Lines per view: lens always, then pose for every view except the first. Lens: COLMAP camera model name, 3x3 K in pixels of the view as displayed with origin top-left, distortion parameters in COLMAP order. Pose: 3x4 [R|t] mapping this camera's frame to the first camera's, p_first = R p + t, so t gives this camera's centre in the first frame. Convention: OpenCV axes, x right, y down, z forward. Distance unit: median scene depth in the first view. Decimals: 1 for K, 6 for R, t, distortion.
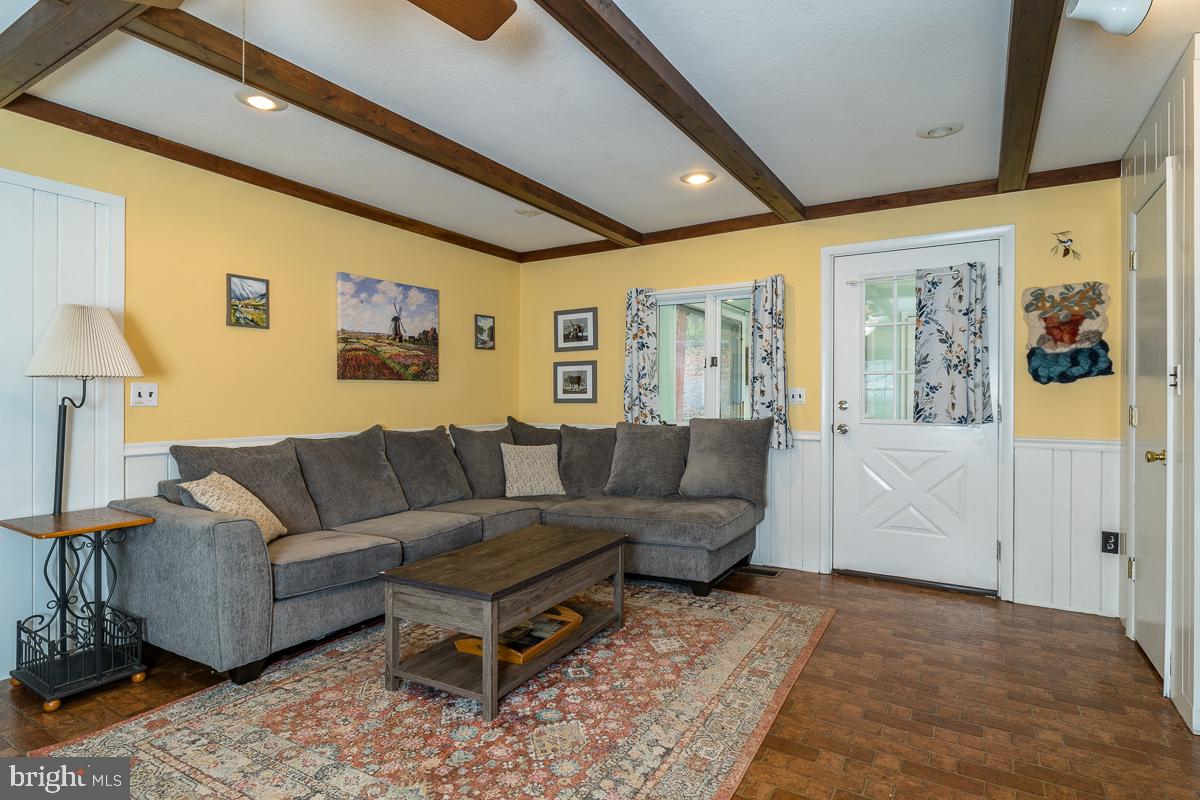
lens RADIAL K [[619.0, 0, 602.1], [0, 619.0, 398.4], [0, 0, 1]] dist [-0.005176, -0.000526]
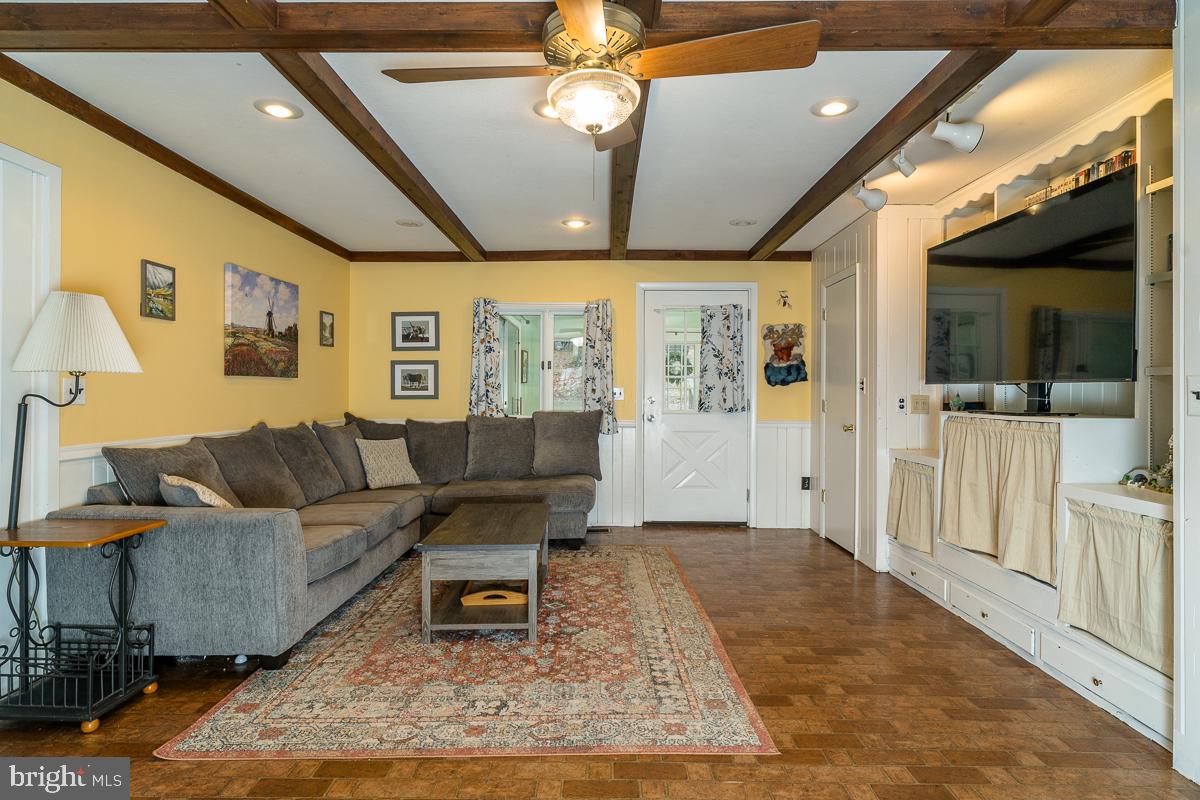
lens RADIAL K [[619.0, 0, 599.2], [0, 619.0, 394.1], [0, 0, 1]] dist [-0.005176, -0.000526]
pose [[0.859859, 0.001081, 0.510531, -0.471754], [-0.001251, 0.999999, -0.000011, -0.002697], [-0.510530, -0.000629, 0.859859, -0.128977]]
